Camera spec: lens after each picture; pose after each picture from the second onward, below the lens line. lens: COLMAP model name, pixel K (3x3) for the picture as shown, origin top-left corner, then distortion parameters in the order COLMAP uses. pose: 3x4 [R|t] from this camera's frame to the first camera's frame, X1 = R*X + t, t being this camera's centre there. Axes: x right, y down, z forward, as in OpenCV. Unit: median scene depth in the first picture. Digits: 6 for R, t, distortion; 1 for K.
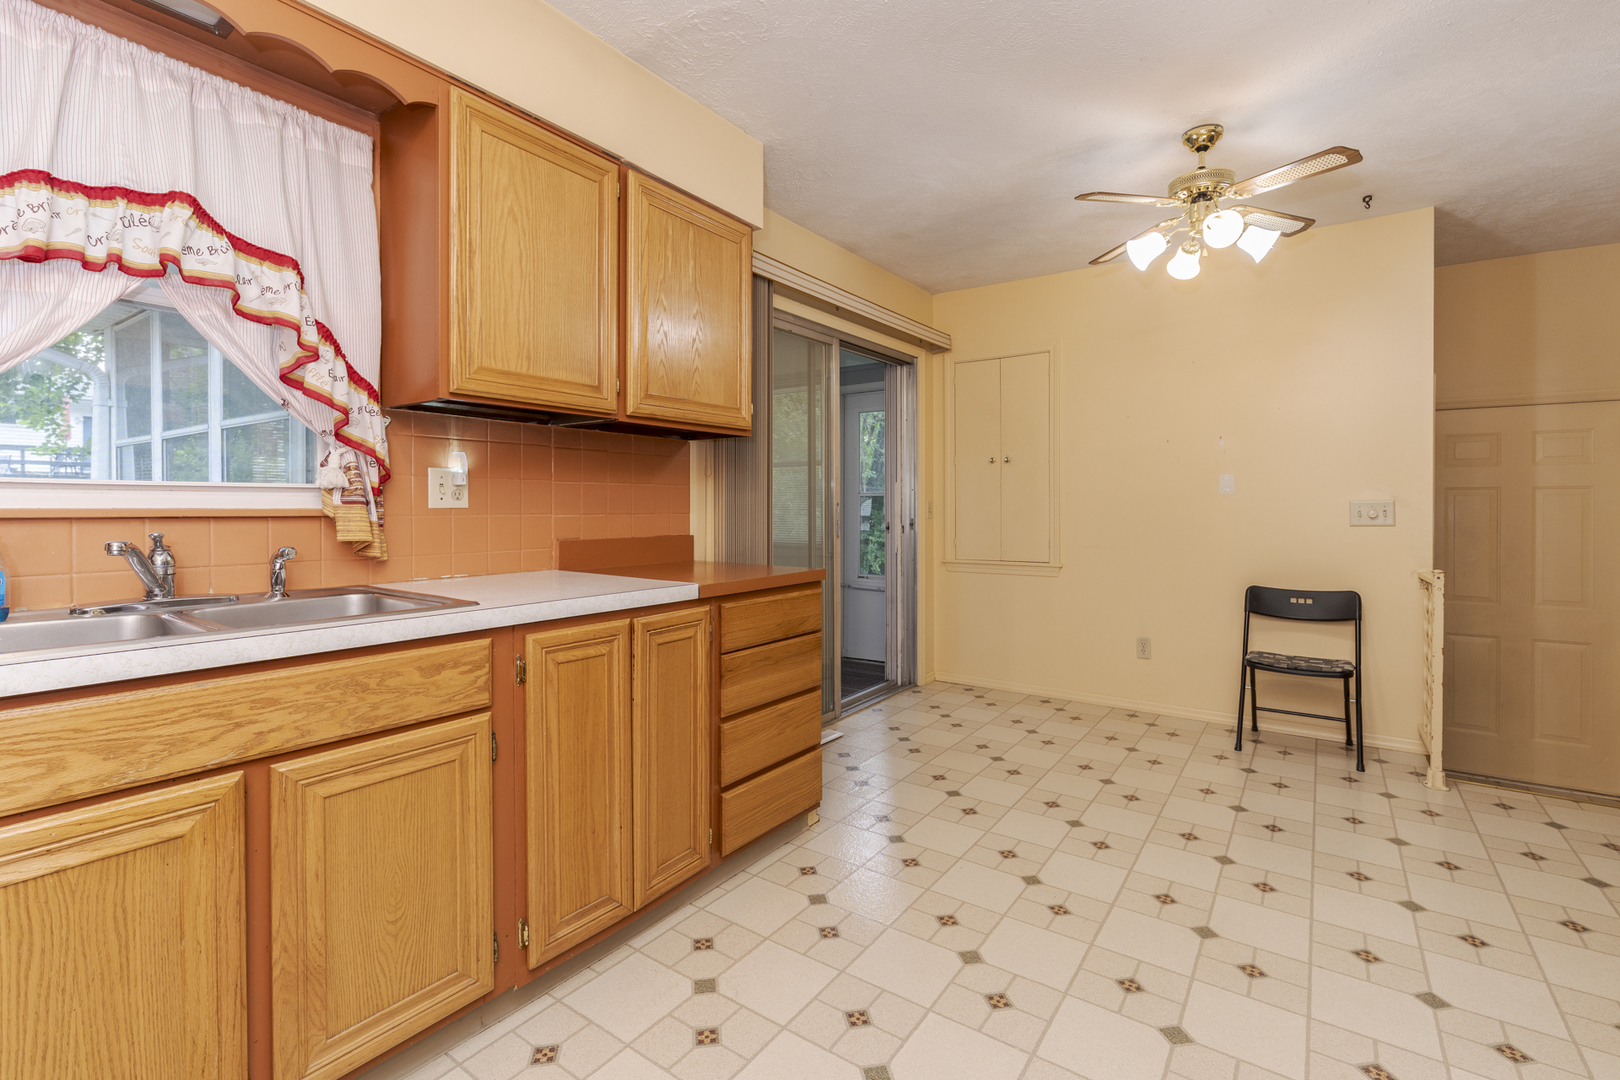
lens RADIAL K [[722.0, 0, 808.1], [0, 722.0, 509.5], [0, 0, 1]] dist [-0.009219, 0.003101]
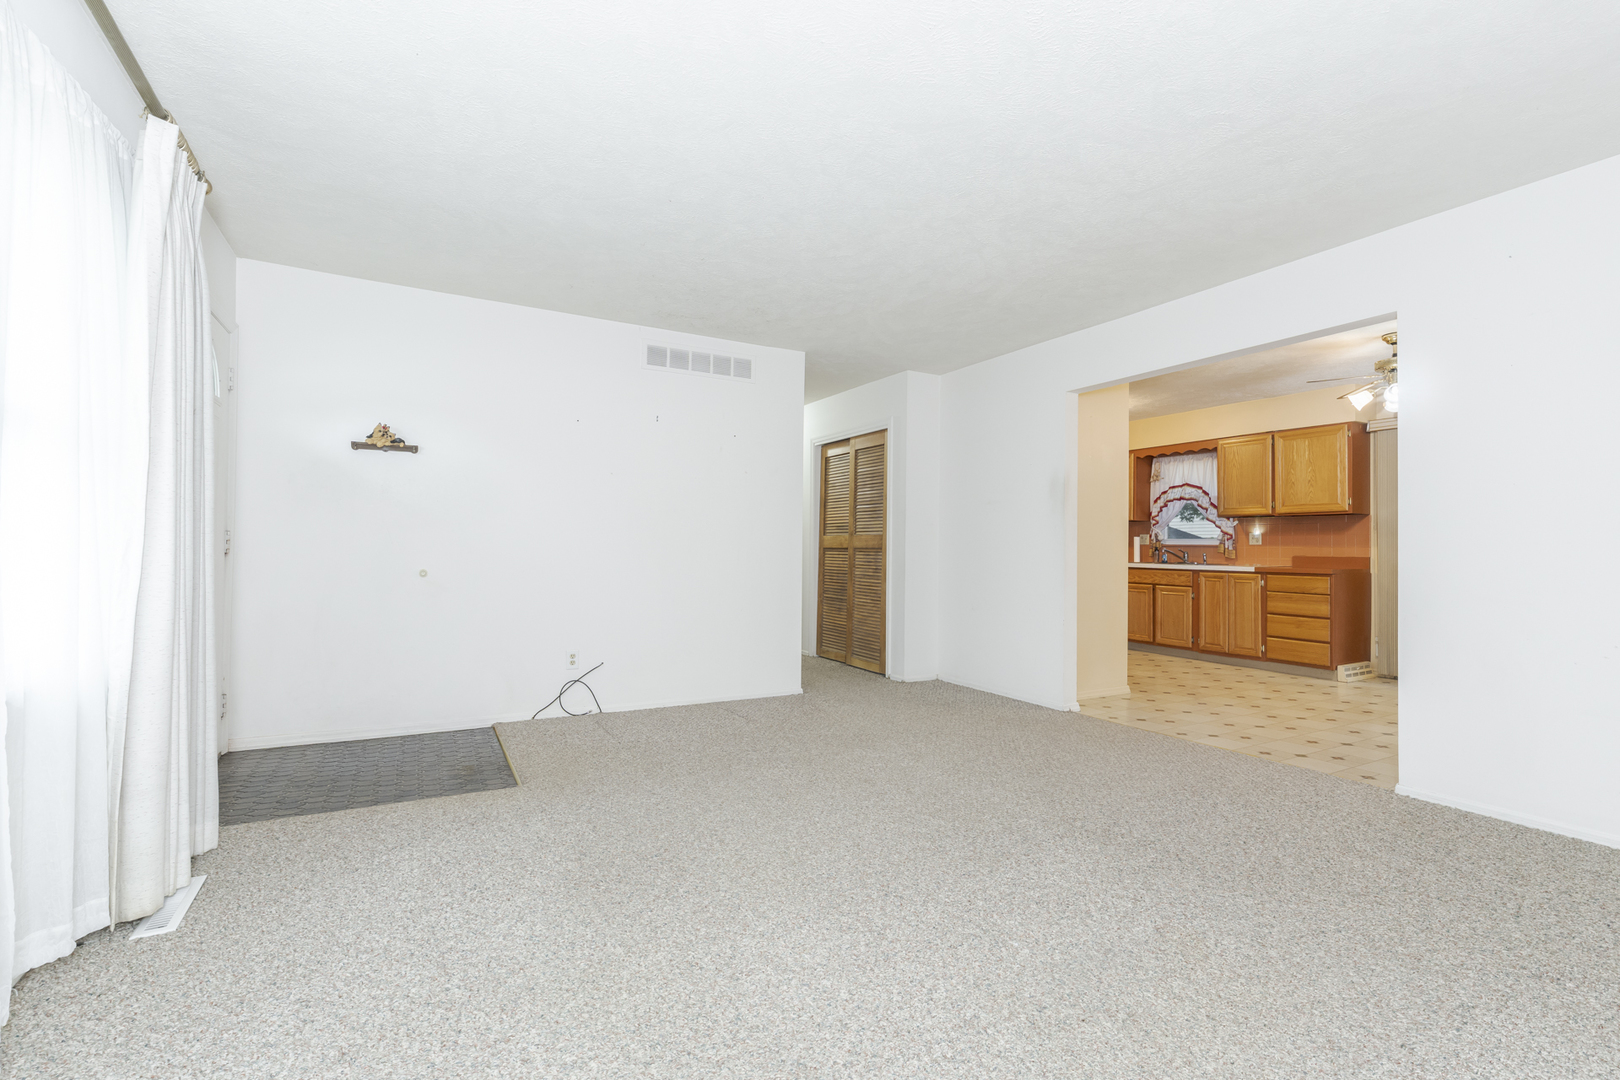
lens RADIAL K [[722.0, 0, 809.5], [0, 722.0, 540.1], [0, 0, 1]] dist [-0.009219, 0.003101]
pose [[-0.425897, -0.015083, -0.904646, 2.226171], [-0.014498, 0.999846, -0.009845, 0.025524], [0.904655, 0.008923, -0.426050, 0.345127]]
